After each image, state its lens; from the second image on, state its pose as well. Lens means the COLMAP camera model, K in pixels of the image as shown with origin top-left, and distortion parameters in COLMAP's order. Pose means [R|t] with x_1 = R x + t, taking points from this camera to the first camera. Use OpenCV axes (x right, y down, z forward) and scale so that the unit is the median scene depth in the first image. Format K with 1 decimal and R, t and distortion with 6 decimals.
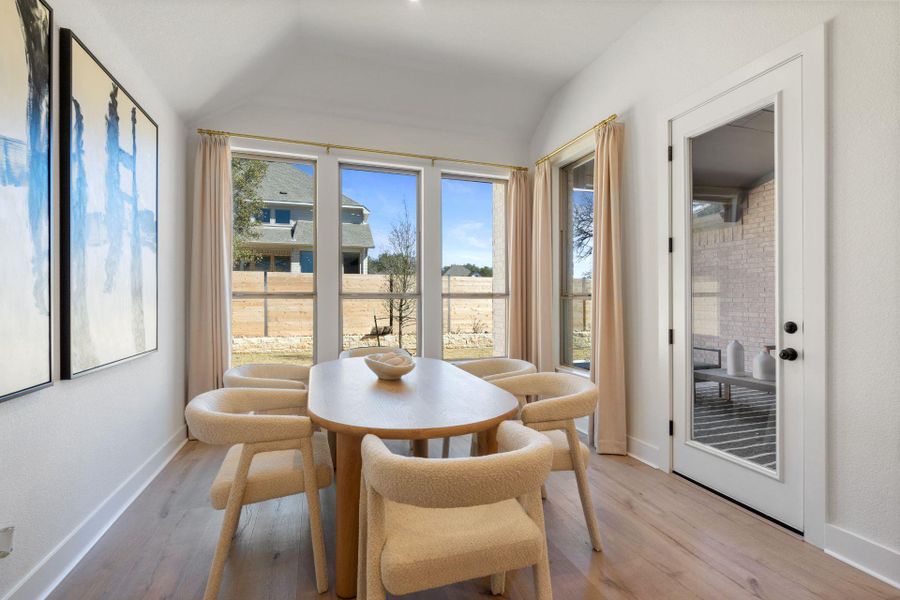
lens RADIAL K [[406.1, 0, 450.3], [0, 406.1, 298.2], [0, 0, 1]] dist [-0.001948, -0.000139]
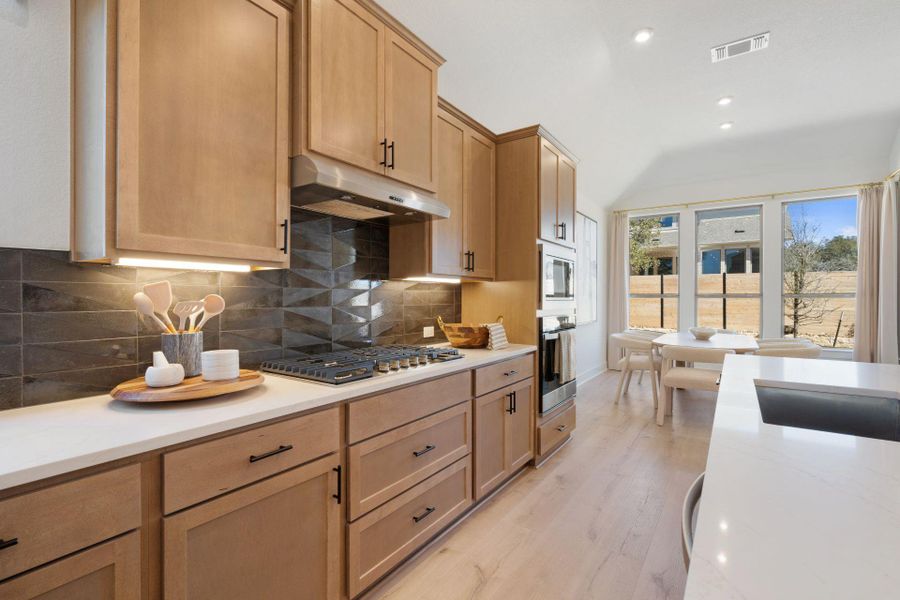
lens RADIAL K [[415.7, 0, 449.2], [0, 415.7, 303.2], [0, 0, 1]] dist [0.014915, -0.000161]
pose [[0.602064, 0.011274, -0.798368, 0.433676], [0.002457, 0.999869, 0.015973, -0.005639], [0.798444, -0.011578, 0.601958, -0.716125]]
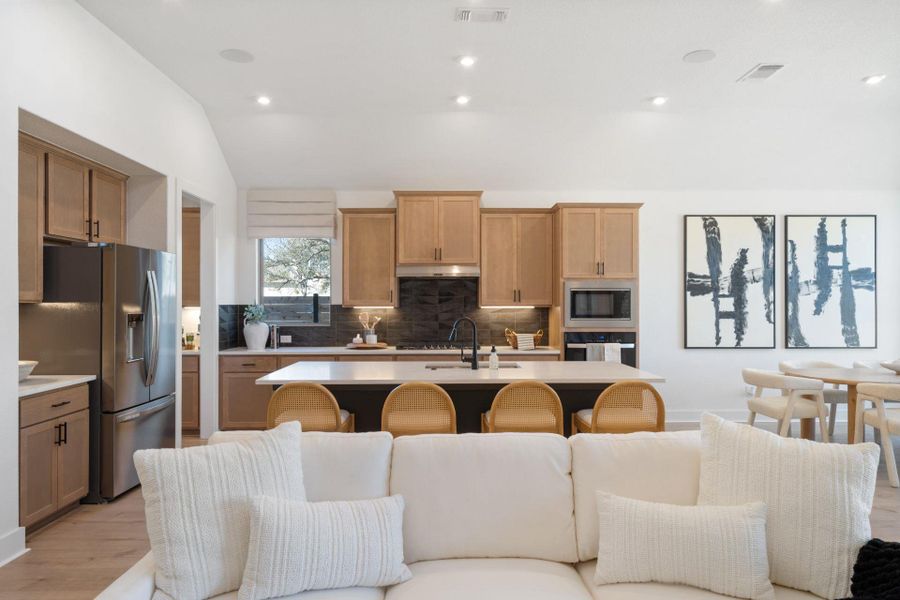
lens RADIAL K [[545.5, 0, 450.0], [0, 545.5, 300.0], [0, 0, 1]] dist [0.000729, -0.000256]
pose [[-0.311296, -0.002268, -0.950310, 1.363332], [0.004425, 0.999983, -0.003836, -0.047246], [0.950303, -0.005399, -0.311281, 0.008911]]
